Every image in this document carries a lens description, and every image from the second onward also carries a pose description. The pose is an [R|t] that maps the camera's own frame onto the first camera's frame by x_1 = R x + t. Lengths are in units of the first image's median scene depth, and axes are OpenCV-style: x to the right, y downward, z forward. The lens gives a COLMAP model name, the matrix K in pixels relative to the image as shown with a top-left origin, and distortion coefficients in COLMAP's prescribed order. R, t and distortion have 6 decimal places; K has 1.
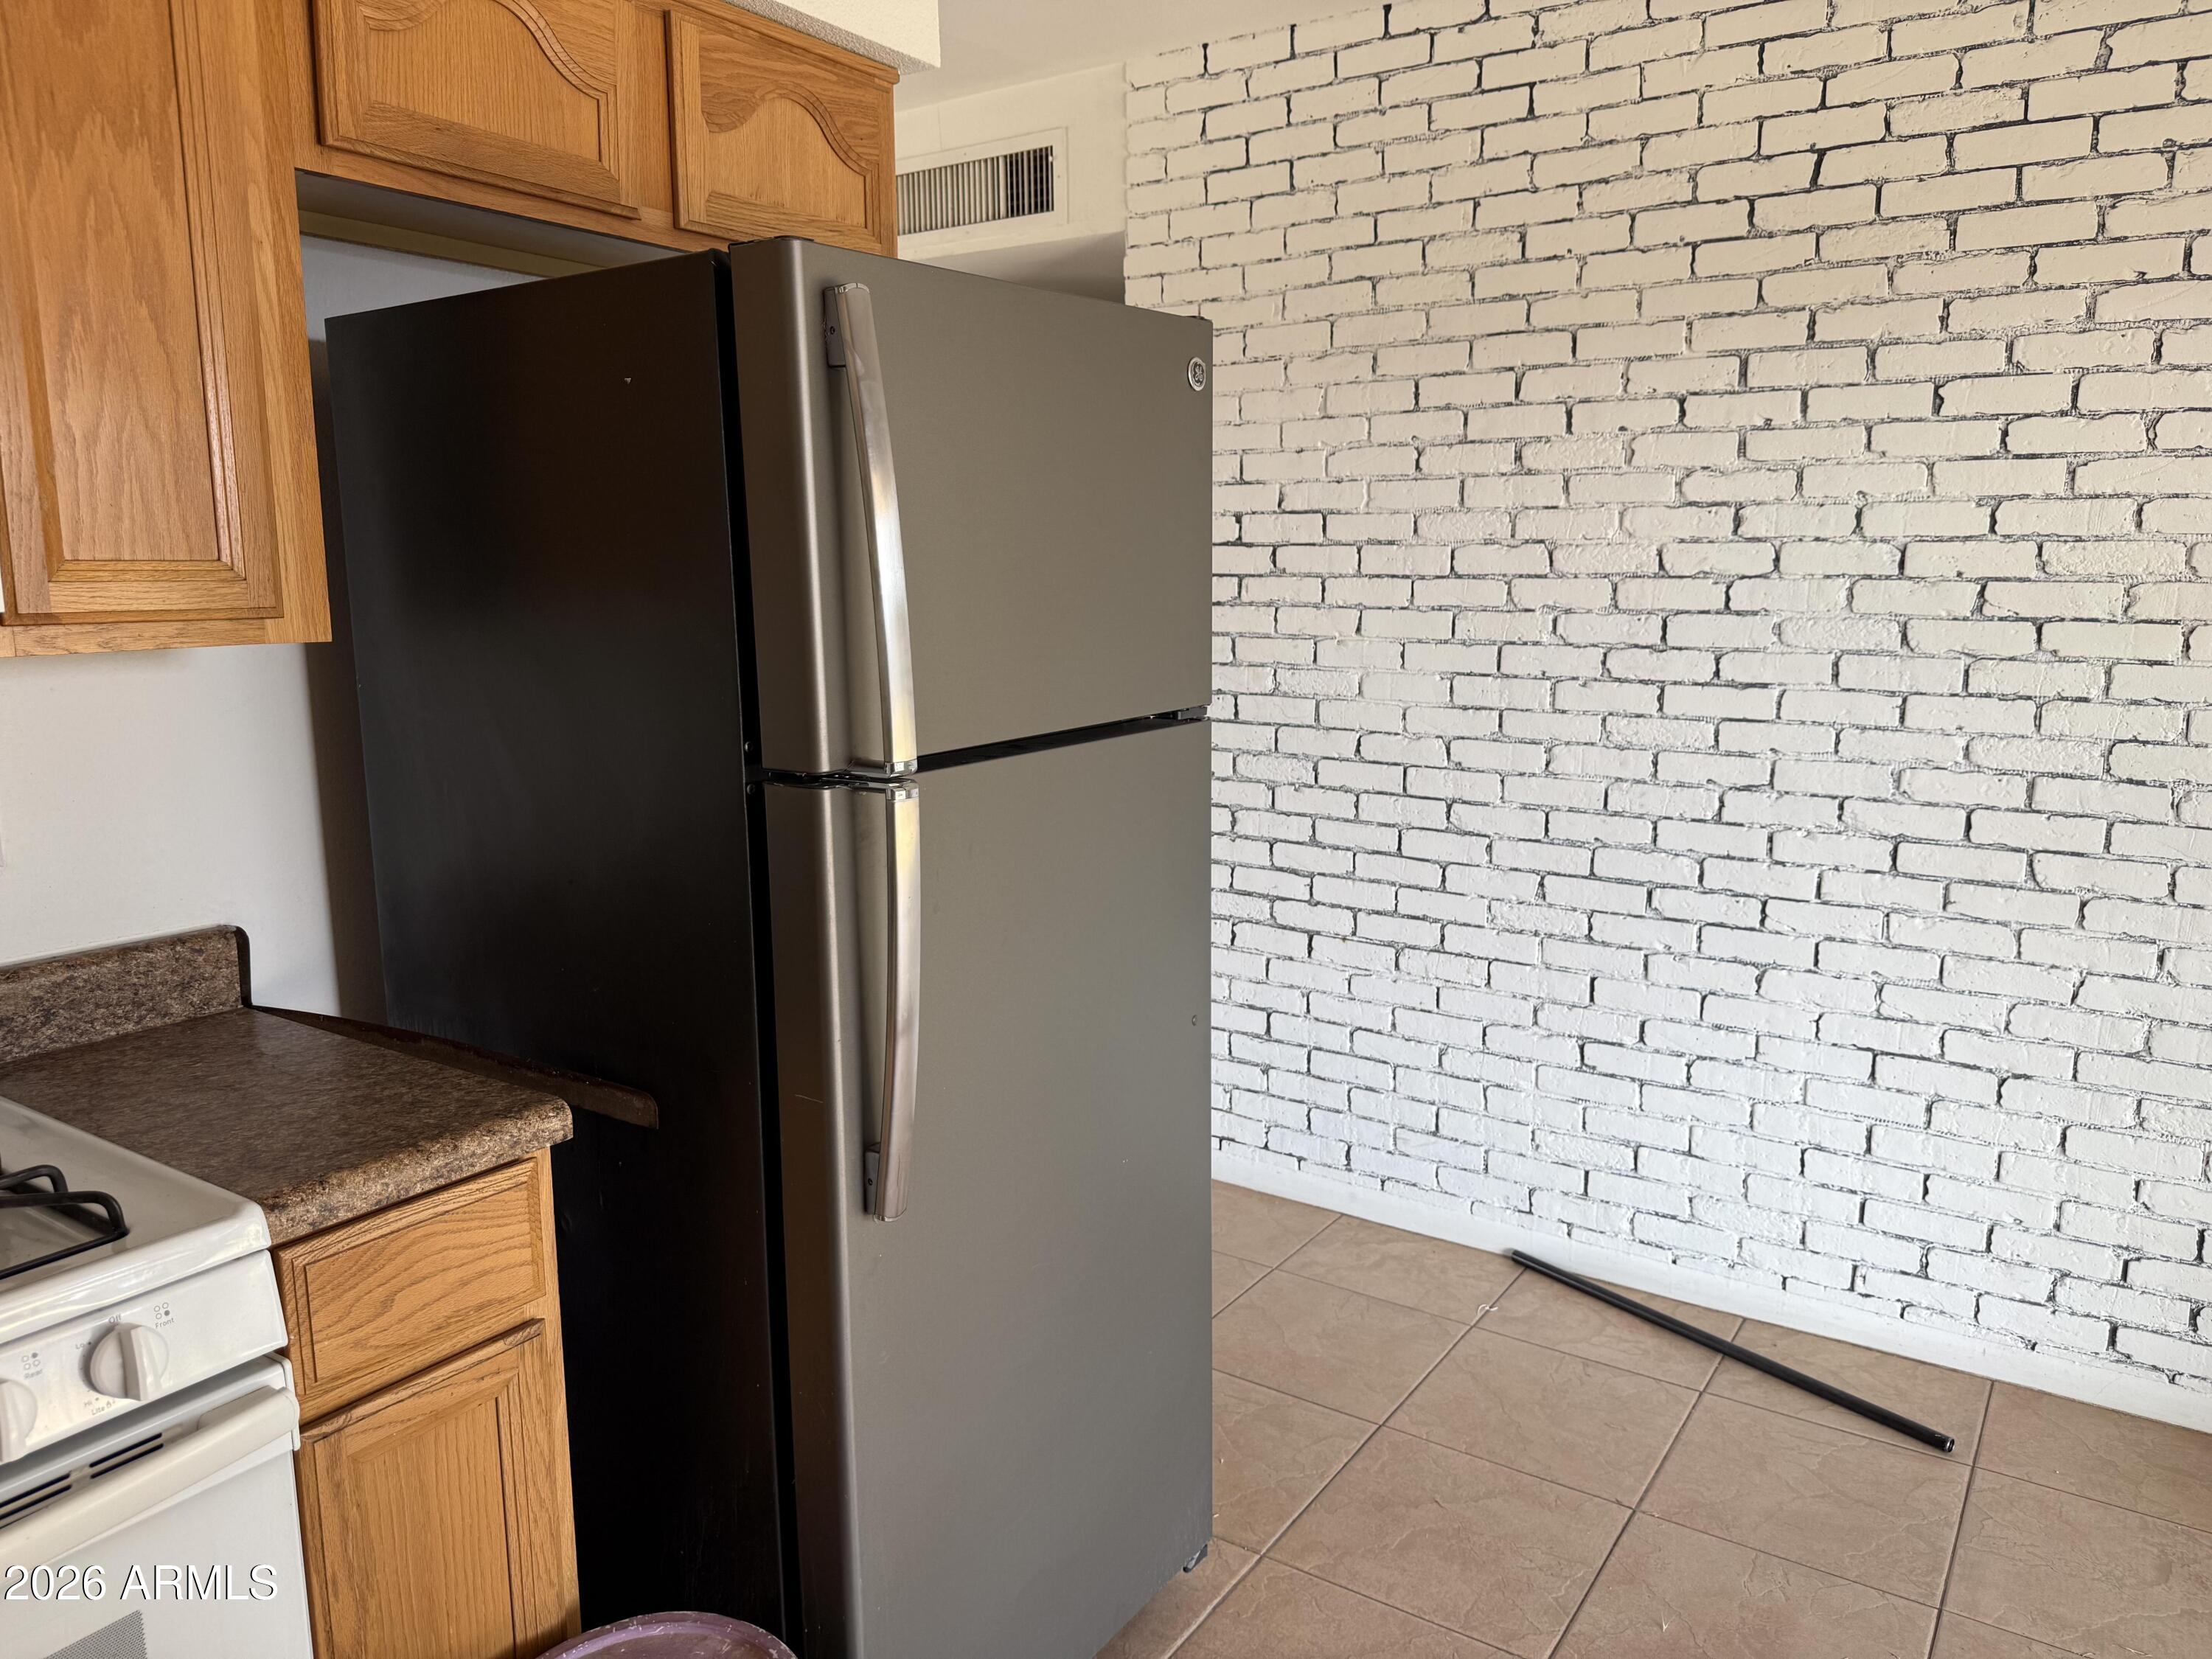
lens RADIAL K [[1572.5, 0, 1112.2], [0, 1572.5, 828.6], [0, 0, 1]] dist [0.077511, -0.104025]
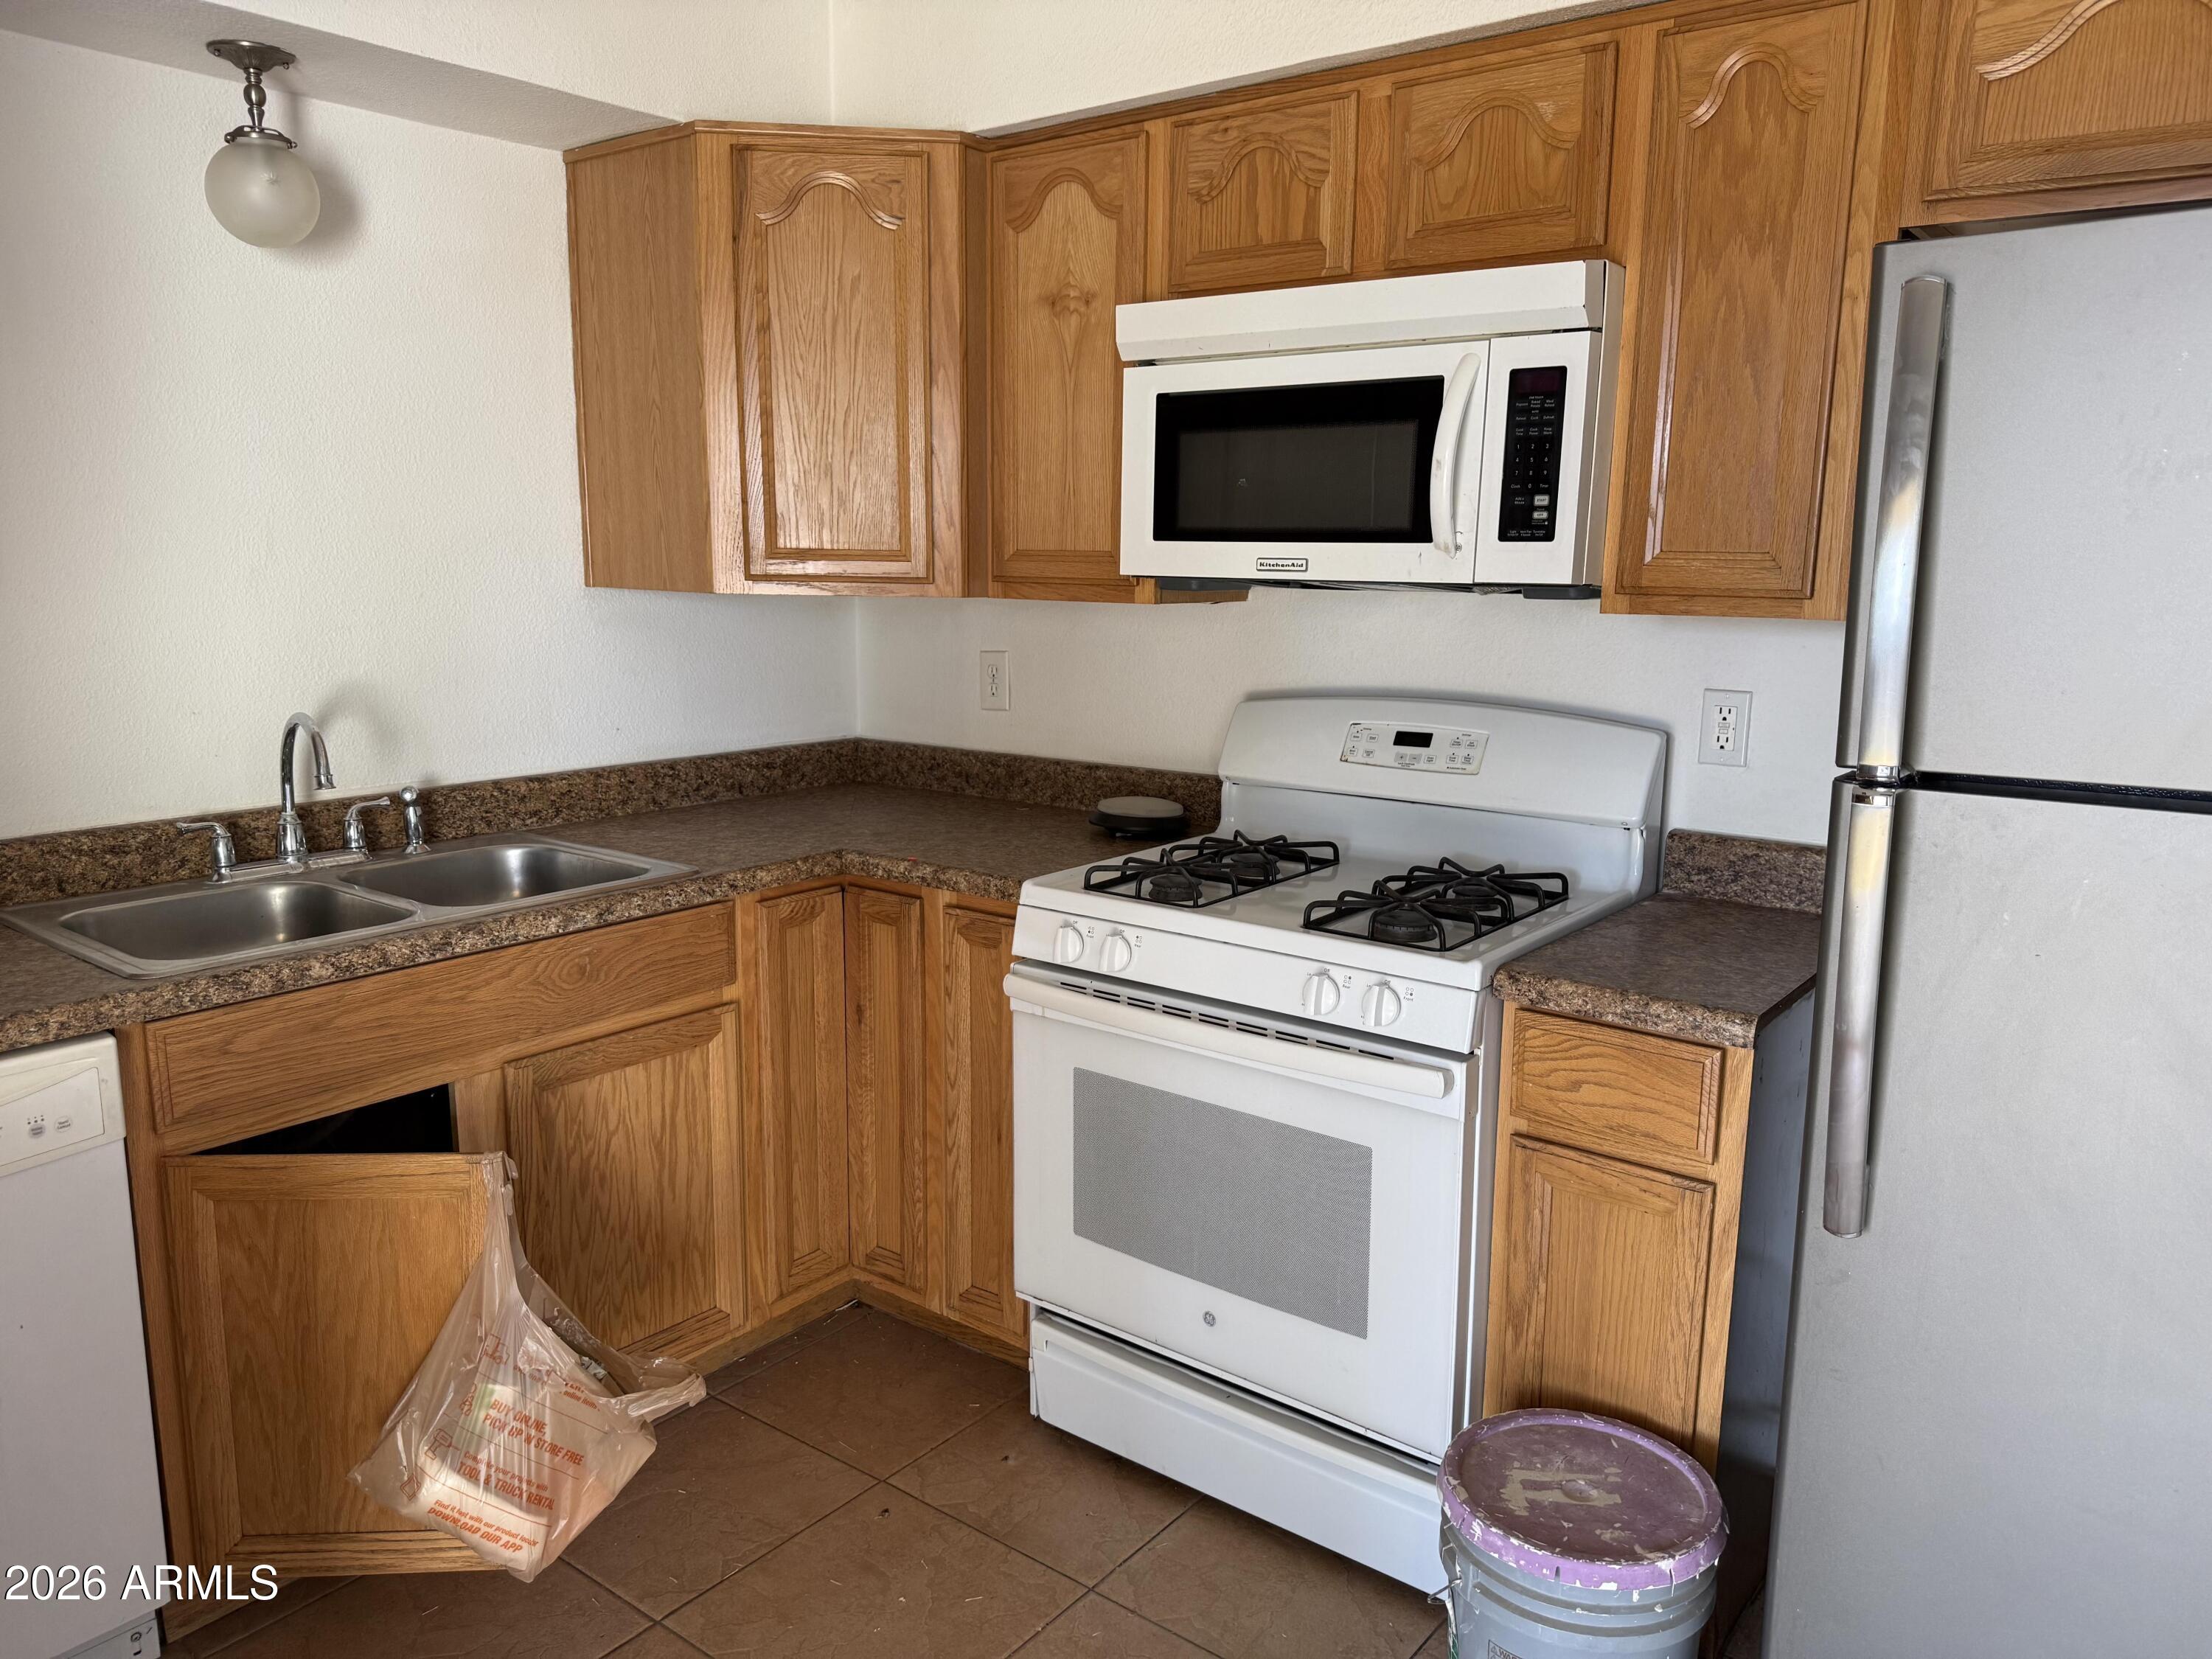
lens RADIAL K [[1572.5, 0, 1095.2], [0, 1572.5, 830.2], [0, 0, 1]] dist [0.077511, -0.104025]
pose [[-0.092822, 0.176904, -0.979841, 0.867798], [-0.171459, 0.966549, 0.190746, -0.106934], [0.980809, 0.185708, -0.059385, 0.599346]]
